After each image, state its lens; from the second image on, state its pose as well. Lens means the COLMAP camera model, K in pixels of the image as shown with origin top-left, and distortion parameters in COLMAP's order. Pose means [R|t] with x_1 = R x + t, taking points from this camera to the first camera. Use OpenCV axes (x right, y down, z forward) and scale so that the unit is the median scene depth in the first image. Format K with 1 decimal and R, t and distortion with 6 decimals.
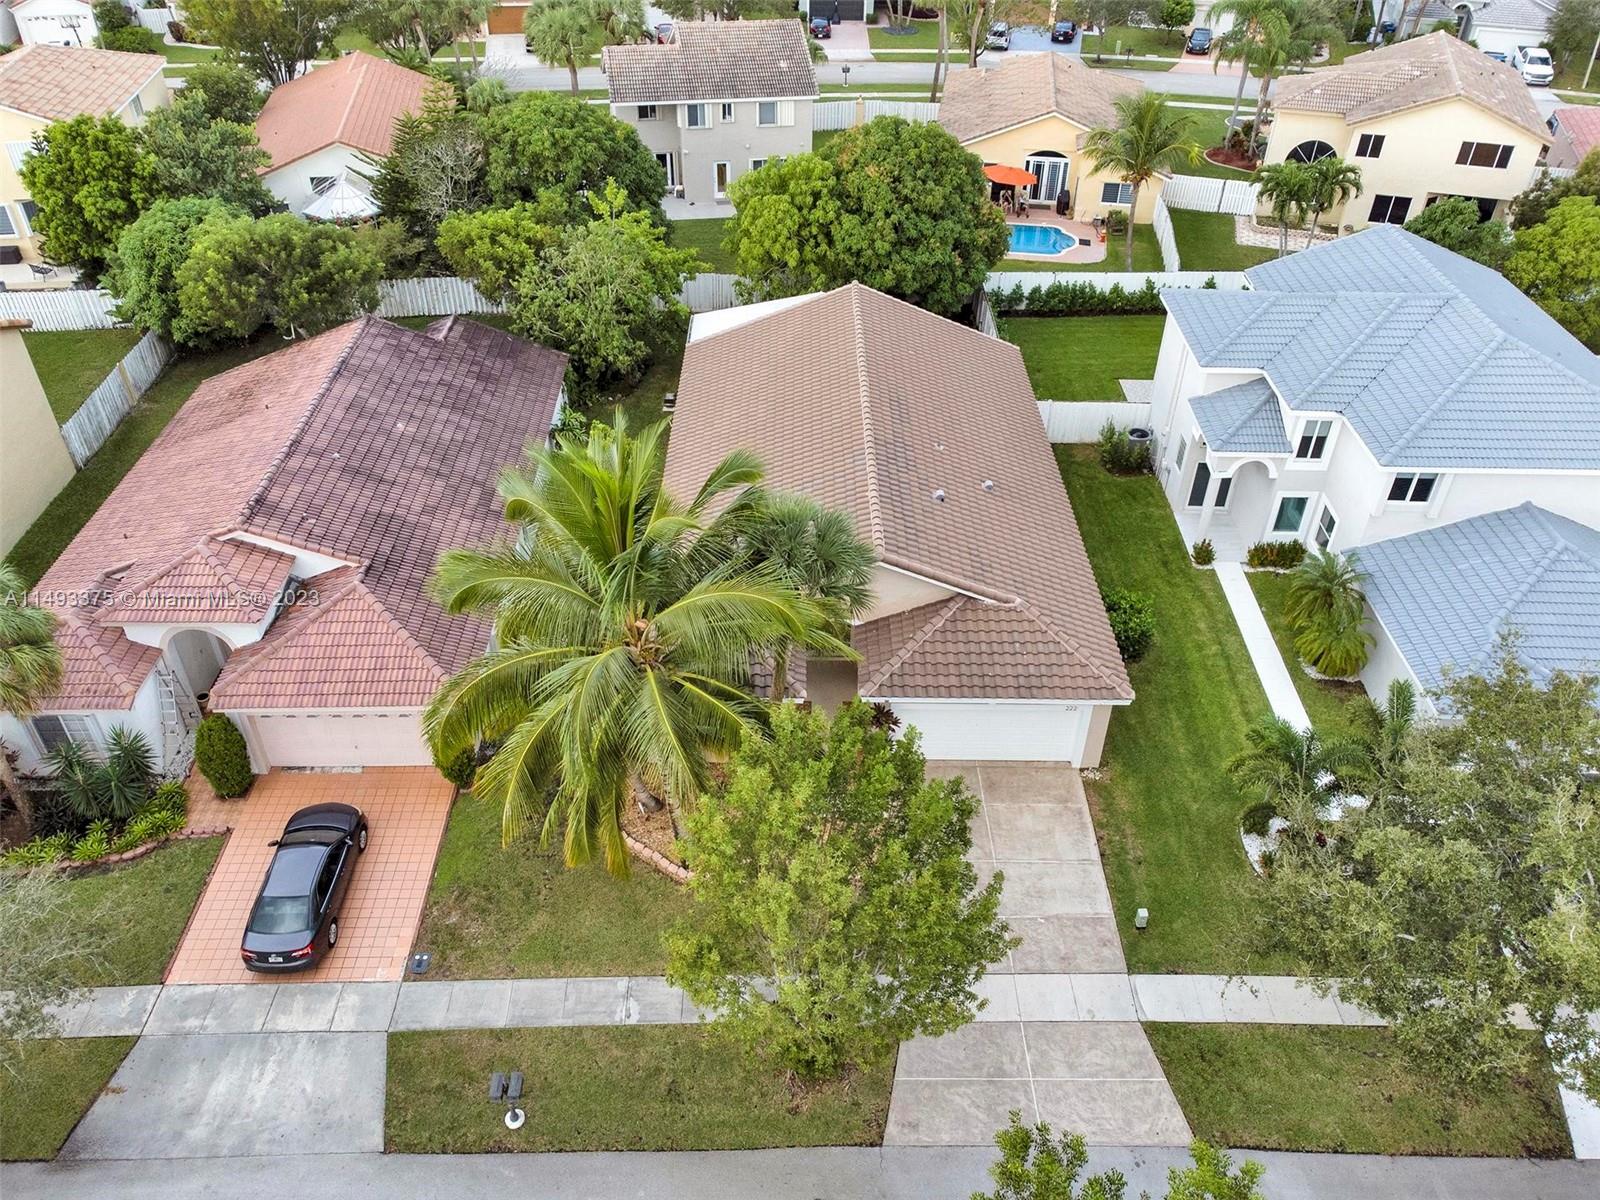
lens RADIAL K [[1179.4, 0, 800.0], [0, 1179.4, 600.0], [0, 0, 1]] dist [0.037049, 0.001984]
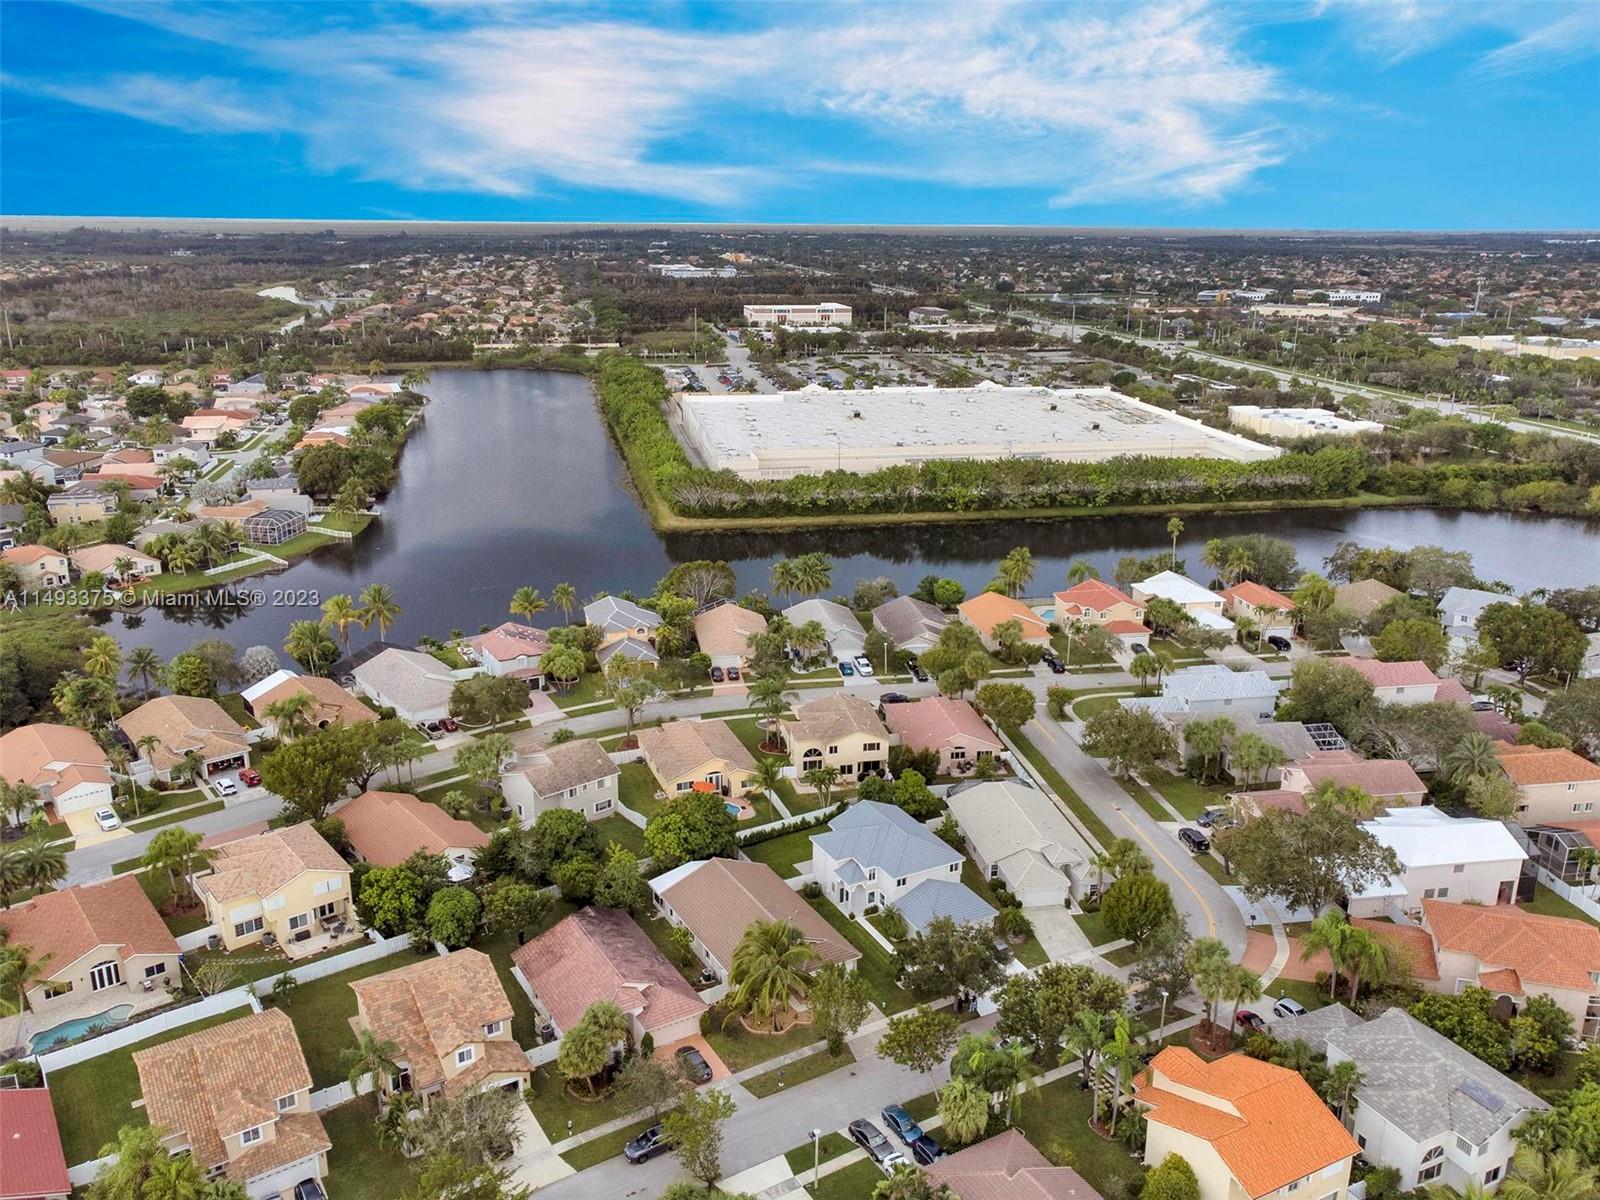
lens RADIAL K [[1179.4, 0, 800.0], [0, 1179.4, 600.0], [0, 0, 1]] dist [0.037049, 0.001984]
pose [[0.875243, -0.144468, 0.461604, -1.150402], [0.299812, 0.910940, -0.283375, 0.046839], [-0.379554, 0.386417, 0.840607, -1.995372]]
